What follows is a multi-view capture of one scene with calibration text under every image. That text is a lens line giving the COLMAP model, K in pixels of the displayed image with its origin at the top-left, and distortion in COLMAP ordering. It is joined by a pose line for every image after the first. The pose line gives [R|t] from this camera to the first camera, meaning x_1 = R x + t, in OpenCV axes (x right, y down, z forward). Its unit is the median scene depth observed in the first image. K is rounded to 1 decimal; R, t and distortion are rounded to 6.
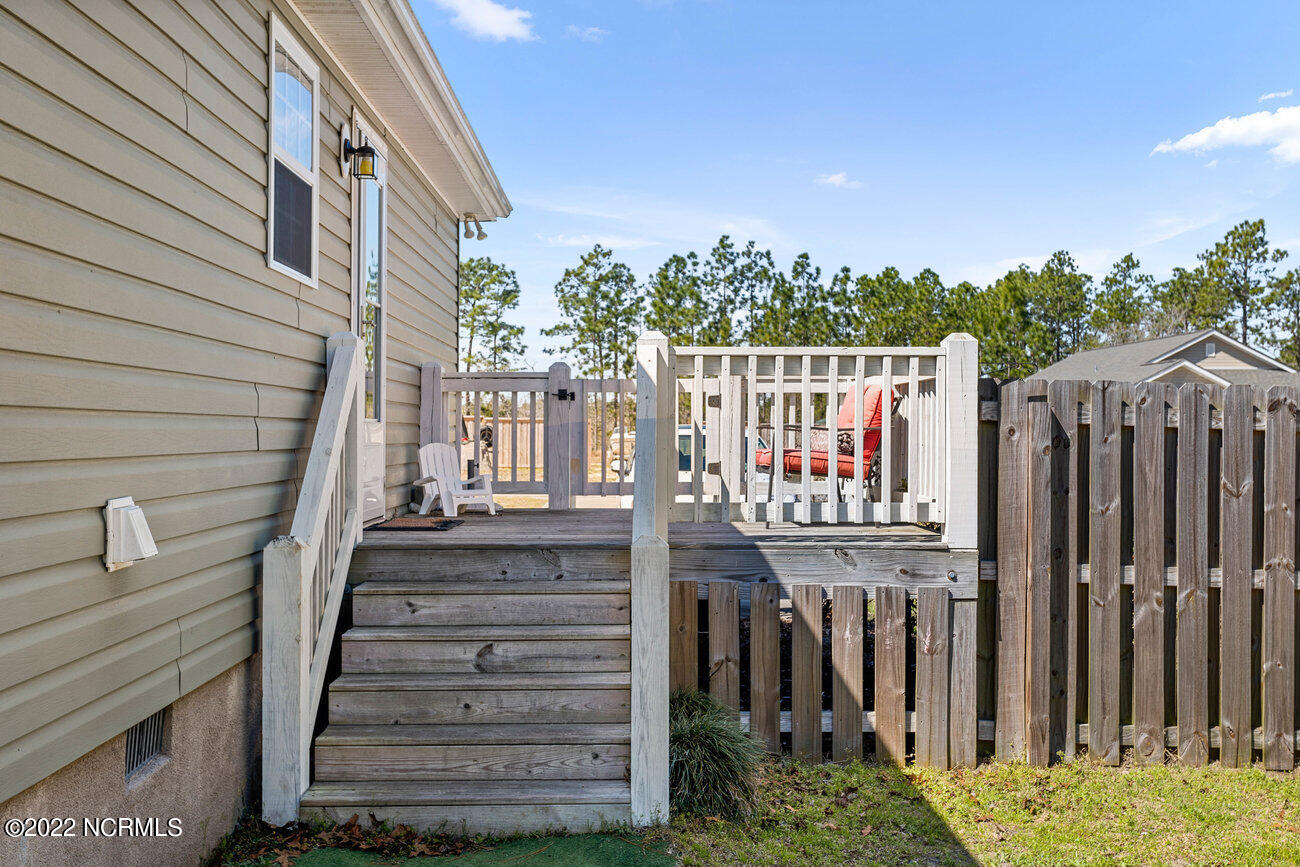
lens RADIAL K [[1326.9, 0, 650.0], [0, 1326.9, 433.5], [0, 0, 1]] dist [0.000758, -0.000024]
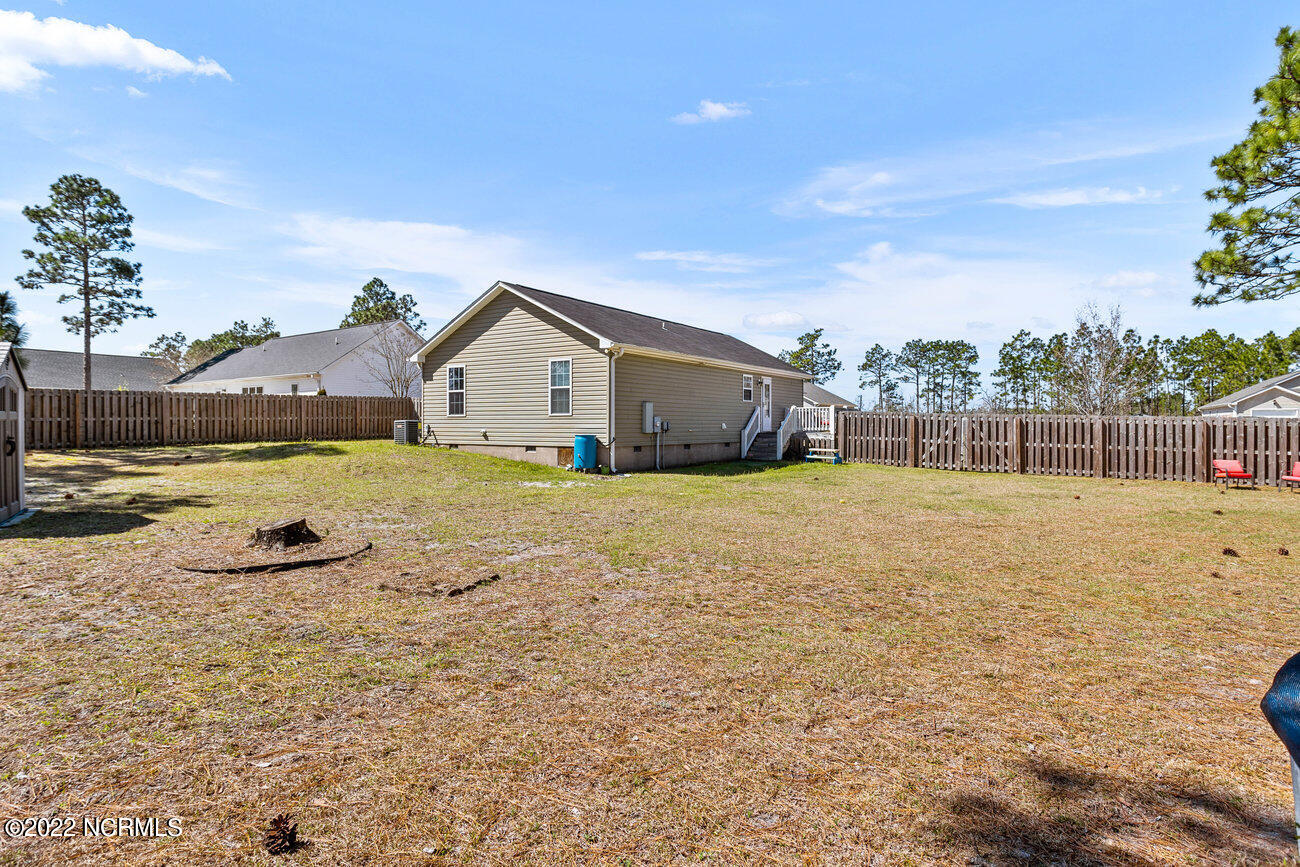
lens RADIAL K [[729.9, 0, 646.9], [0, 729.9, 427.4], [0, 0, 1]] dist [0.001929, -0.000376]
pose [[0.817169, 0.000939, -0.576398, 0.149542], [-0.000198, 0.999999, 0.001348, 0.003796], [0.576398, -0.000987, 0.817168, -0.253763]]
